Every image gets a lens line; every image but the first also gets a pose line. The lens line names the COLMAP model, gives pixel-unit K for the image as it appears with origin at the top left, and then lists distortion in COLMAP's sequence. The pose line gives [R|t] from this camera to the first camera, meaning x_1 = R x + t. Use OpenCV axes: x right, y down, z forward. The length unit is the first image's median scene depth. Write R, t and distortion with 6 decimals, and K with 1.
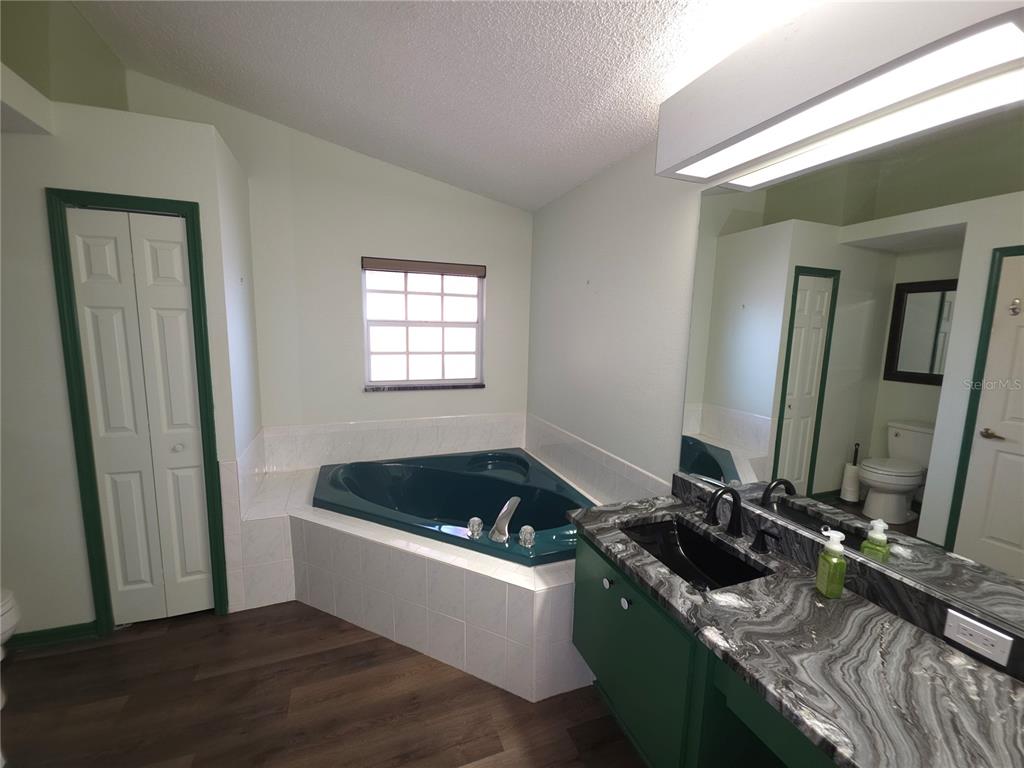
lens RADIAL K [[406.4, 0, 504.3], [0, 406.4, 379.8], [0, 0, 1]] dist [0.006834, -0.006621]
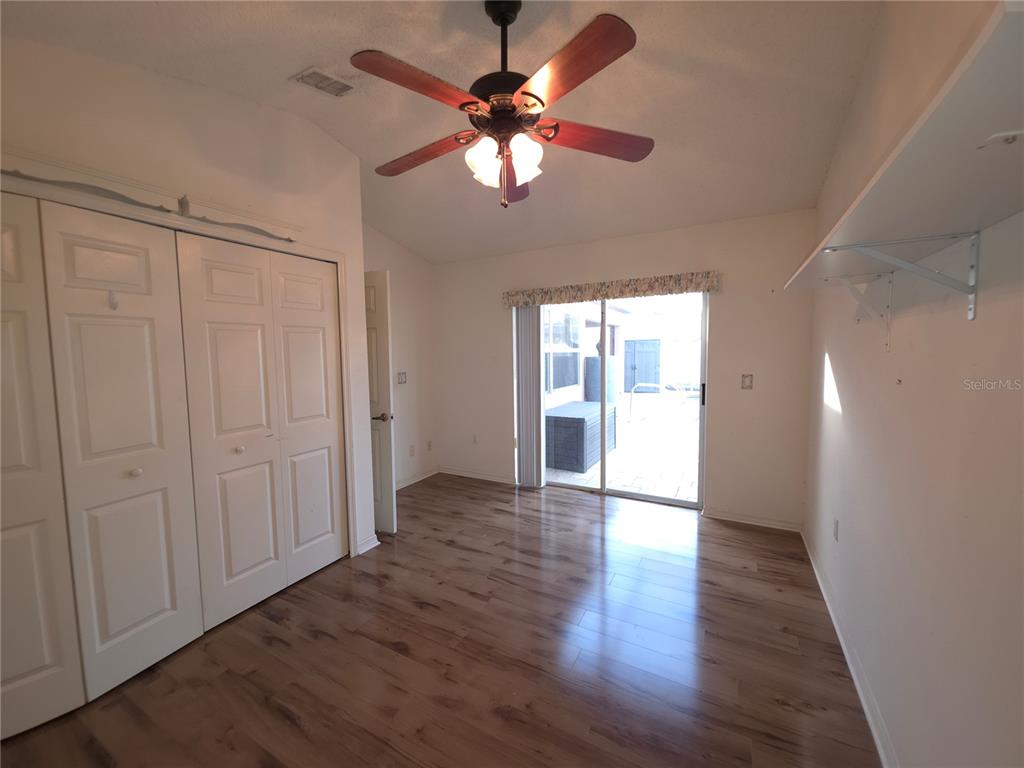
lens RADIAL K [[406.4, 0, 504.3], [0, 406.4, 379.8], [0, 0, 1]] dist [0.006834, -0.006621]
pose [[0.761734, -0.085938, 0.642165, -0.964803], [0.099115, 0.994954, 0.015580, 0.032629], [-0.640264, 0.051780, 0.766408, -0.307047]]
